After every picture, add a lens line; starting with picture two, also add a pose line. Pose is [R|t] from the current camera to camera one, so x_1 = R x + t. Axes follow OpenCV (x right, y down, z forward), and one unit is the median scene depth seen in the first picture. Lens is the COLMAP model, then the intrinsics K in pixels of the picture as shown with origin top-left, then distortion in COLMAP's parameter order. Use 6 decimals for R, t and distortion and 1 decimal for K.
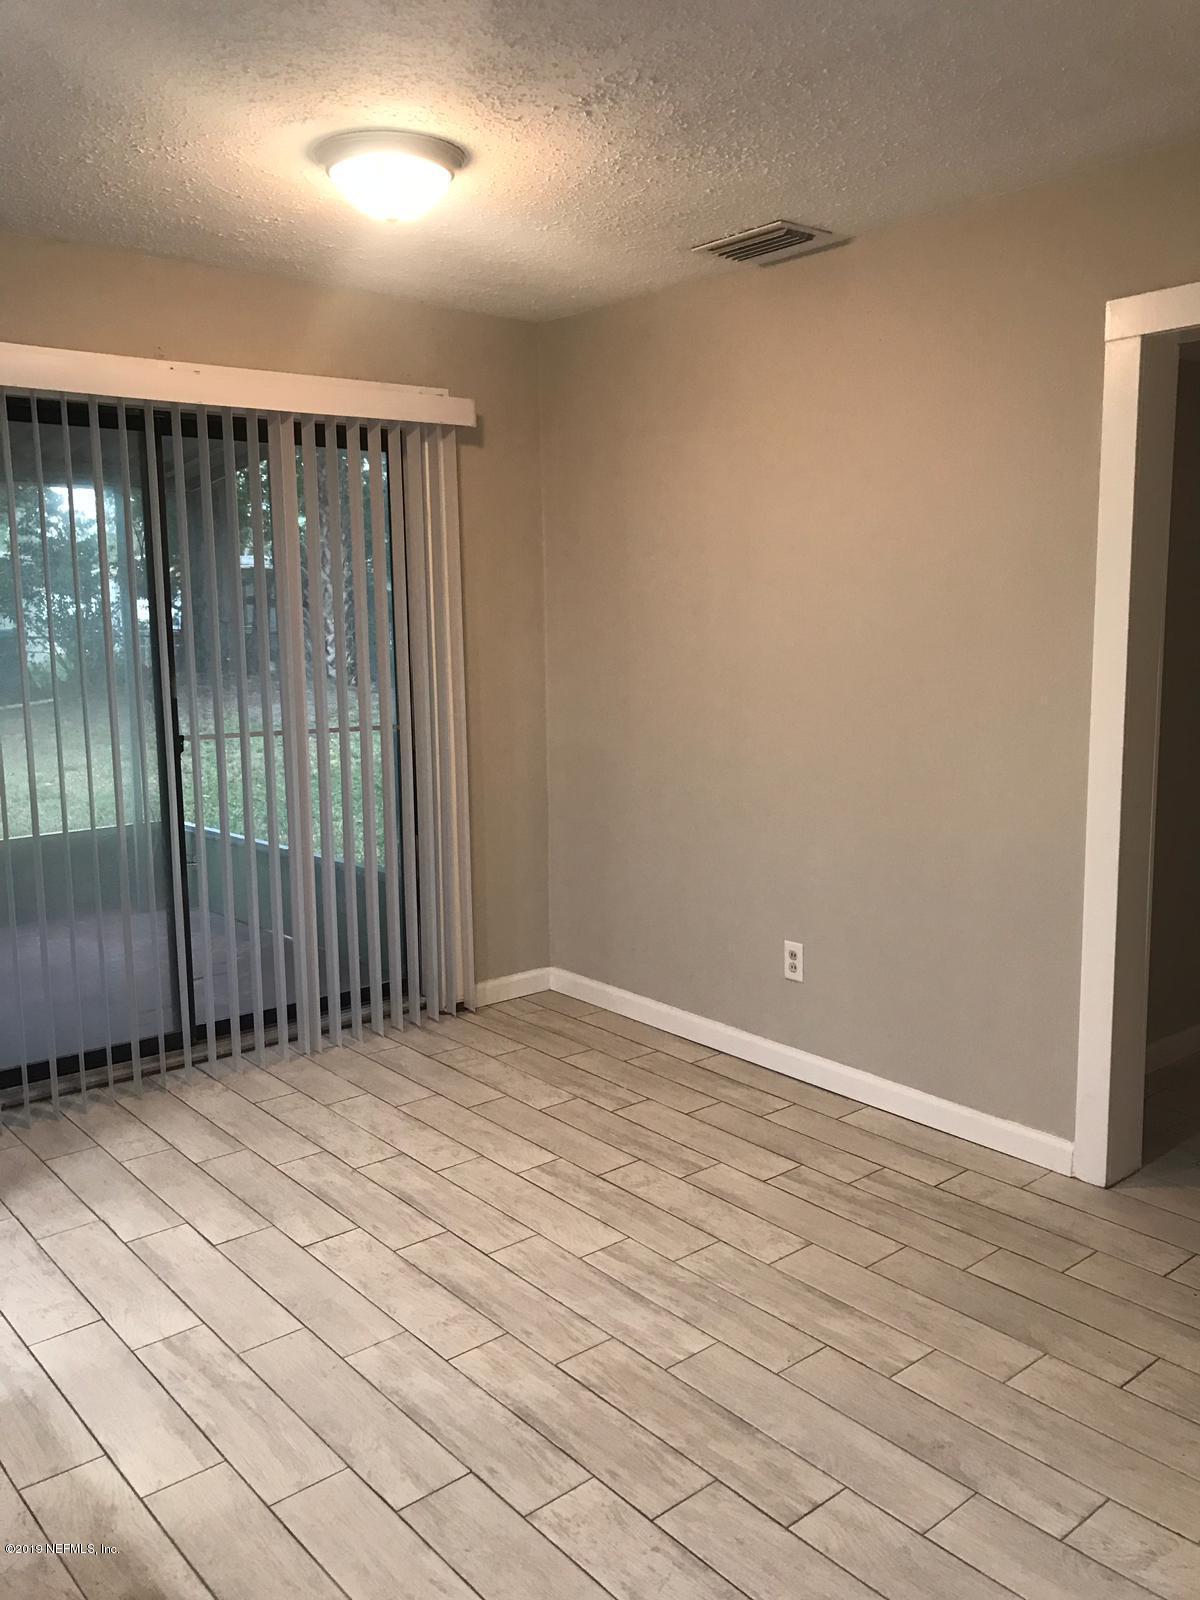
lens RADIAL K [[1304.9, 0, 610.1], [0, 1304.9, 802.5], [0, 0, 1]] dist [0.063752, -0.078572]
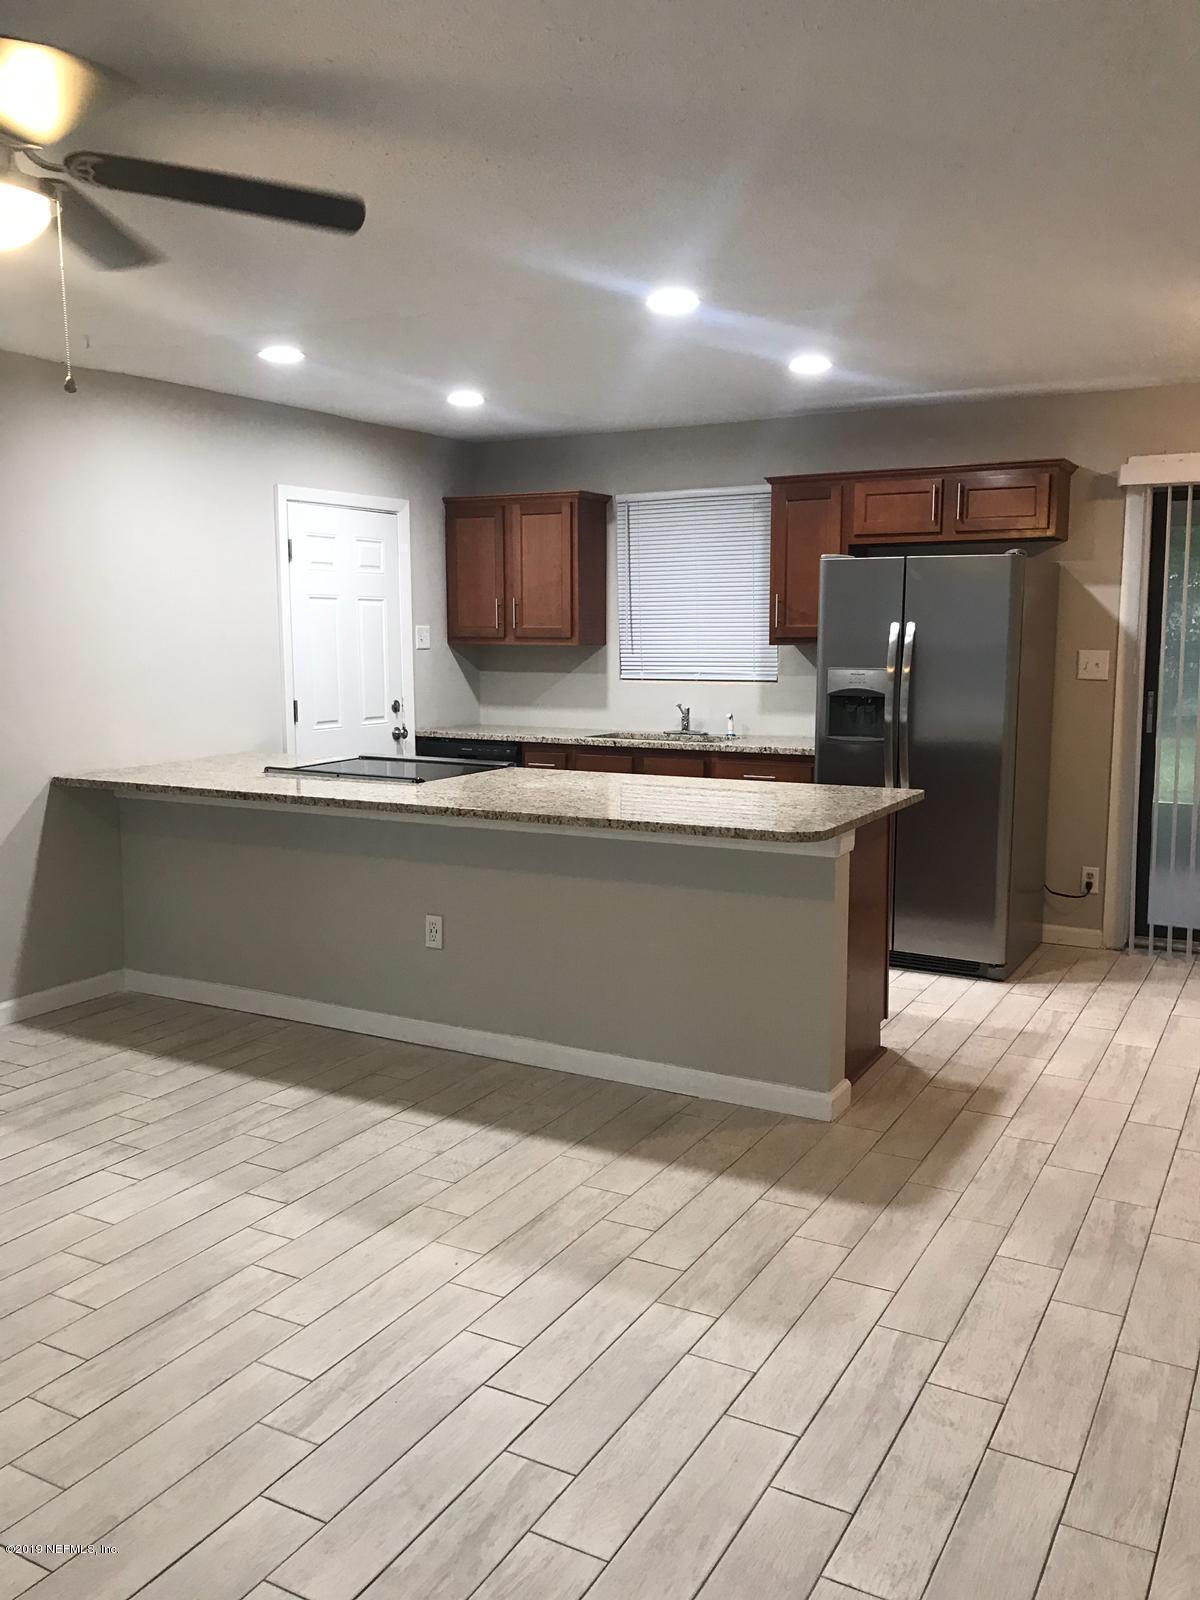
lens RADIAL K [[1304.9, 0, 610.1], [0, 1304.9, 802.5], [0, 0, 1]] dist [0.063752, -0.078572]
pose [[0.354725, 0.136821, -0.924905, 0.578387], [-0.146936, 0.985100, 0.089372, 0.022261], [0.923352, 0.104199, 0.369544, -0.178808]]
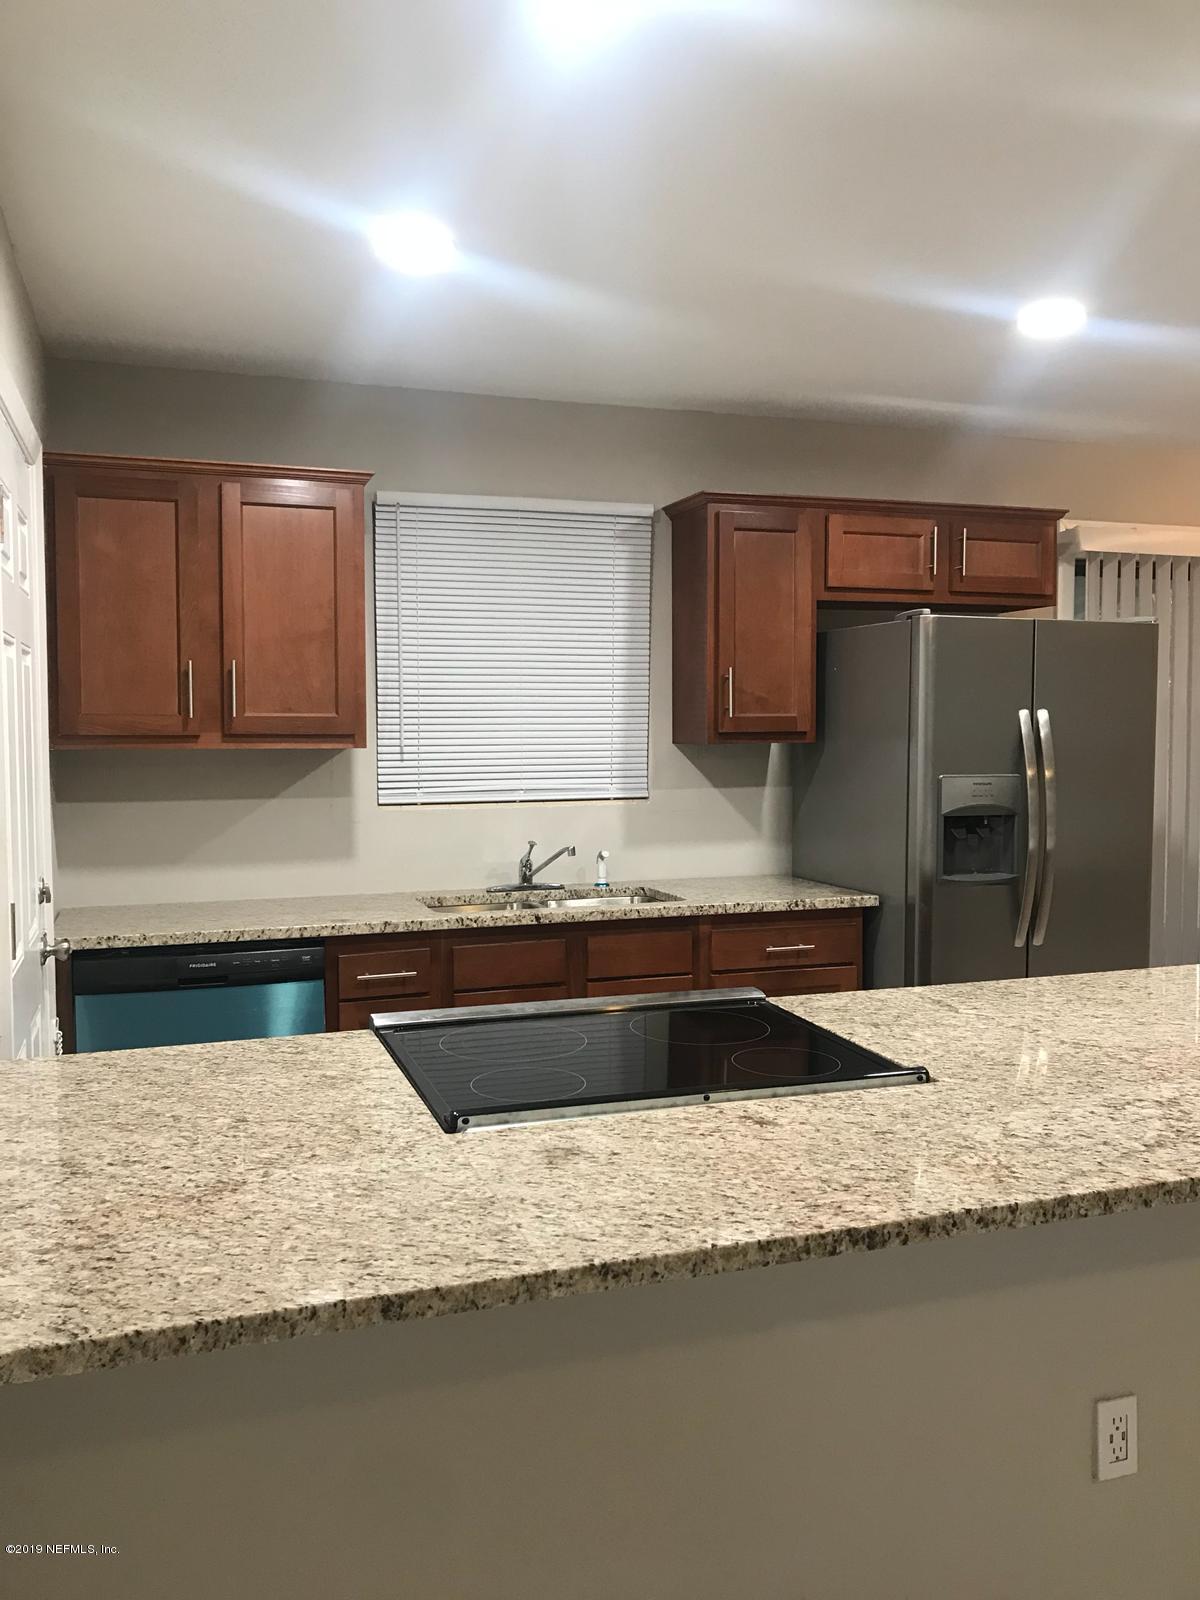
lens RADIAL K [[1304.9, 0, 610.1], [0, 1304.9, 802.5], [0, 0, 1]] dist [0.063752, -0.078572]
pose [[0.932877, 0.033490, -0.358636, -0.407788], [-0.065150, 0.994934, -0.076559, 0.071711], [0.354255, 0.094785, 0.930333, -0.394593]]
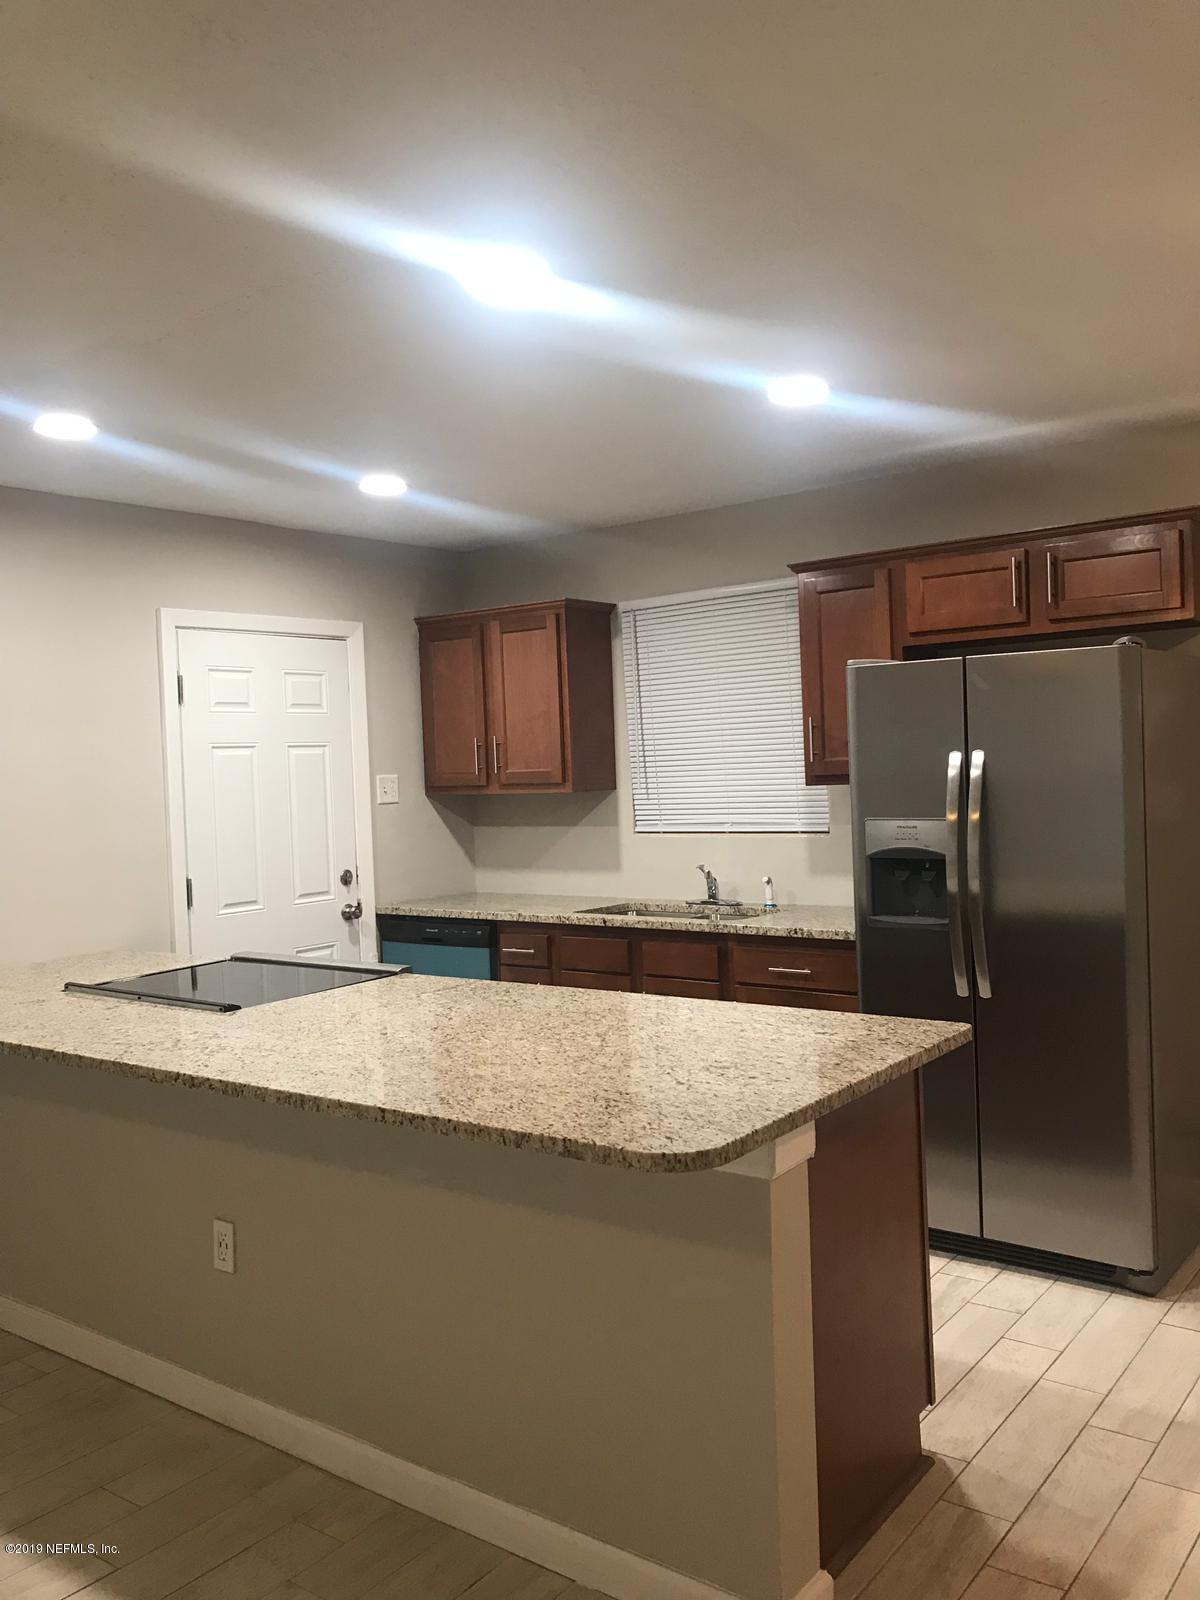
lens RADIAL K [[1304.9, 0, 610.1], [0, 1304.9, 802.5], [0, 0, 1]] dist [0.063752, -0.078572]
pose [[0.219891, 0.034626, -0.974910, 0.296222], [-0.113358, 0.993507, 0.009719, -0.022971], [0.968916, 0.108376, 0.222388, 0.098732]]
